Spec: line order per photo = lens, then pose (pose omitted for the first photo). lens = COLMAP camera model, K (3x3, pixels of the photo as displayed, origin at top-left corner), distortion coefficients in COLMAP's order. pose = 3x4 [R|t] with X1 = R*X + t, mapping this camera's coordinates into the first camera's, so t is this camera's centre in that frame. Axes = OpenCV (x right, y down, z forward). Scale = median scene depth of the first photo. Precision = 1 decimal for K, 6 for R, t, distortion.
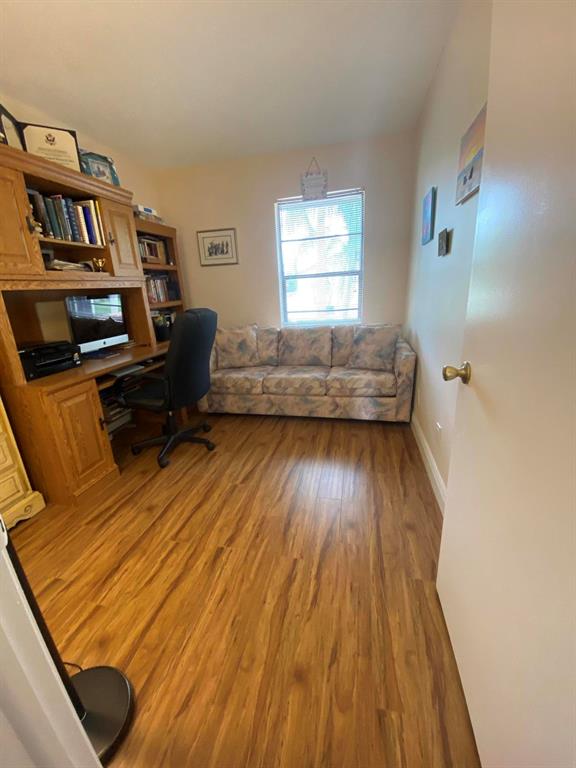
lens RADIAL K [[311.3, 0, 294.9], [0, 311.3, 389.4], [0, 0, 1]] dist [0.011033, -0.000313]
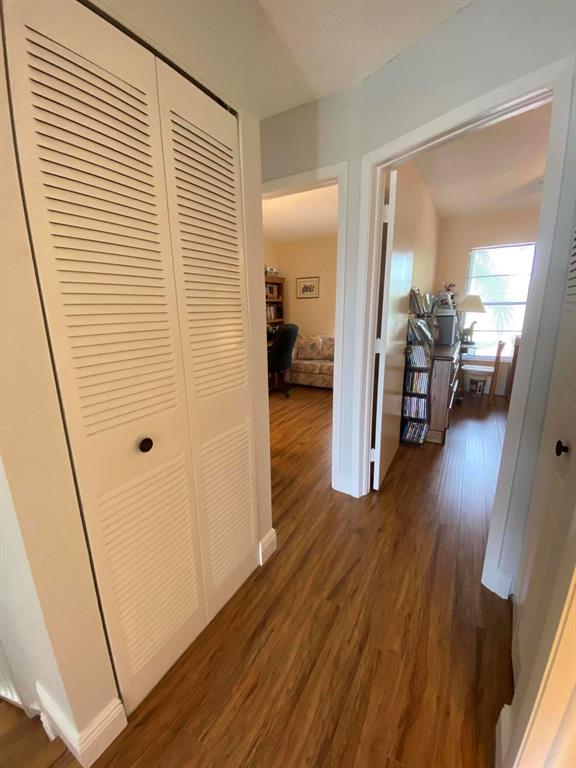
lens RADIAL K [[318.0, 0, 288.0], [0, 318.0, 384.0], [0, 0, 1]] dist [0.028483, -0.021569]
pose [[0.946520, 0.106693, -0.304494, 0.305777], [-0.125568, 0.991151, -0.043034, 0.186780], [0.297209, 0.078968, 0.951541, -0.820884]]
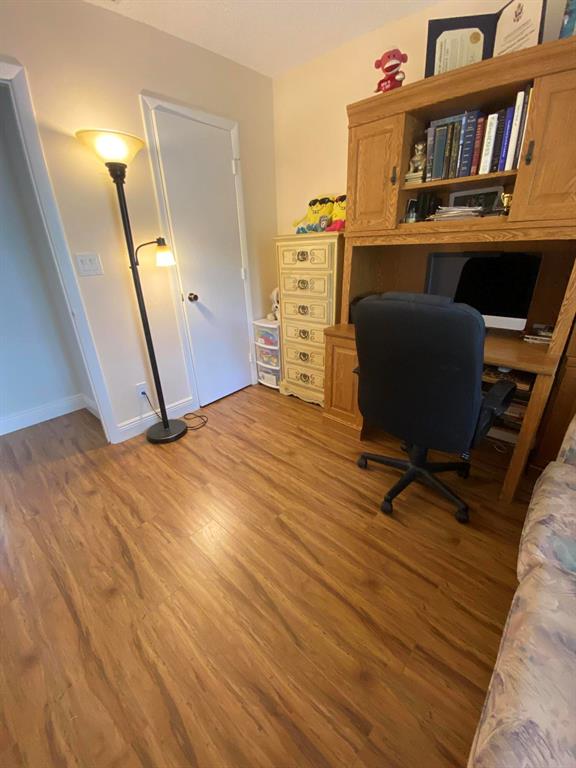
lens RADIAL K [[318.0, 0, 288.0], [0, 318.0, 384.0], [0, 0, 1]] dist [0.028483, -0.021569]
pose [[-0.519526, 0.407367, -0.751095, 0.215449], [-0.208289, 0.792139, 0.573700, -0.334555], [0.828678, 0.454497, -0.326687, 0.872023]]
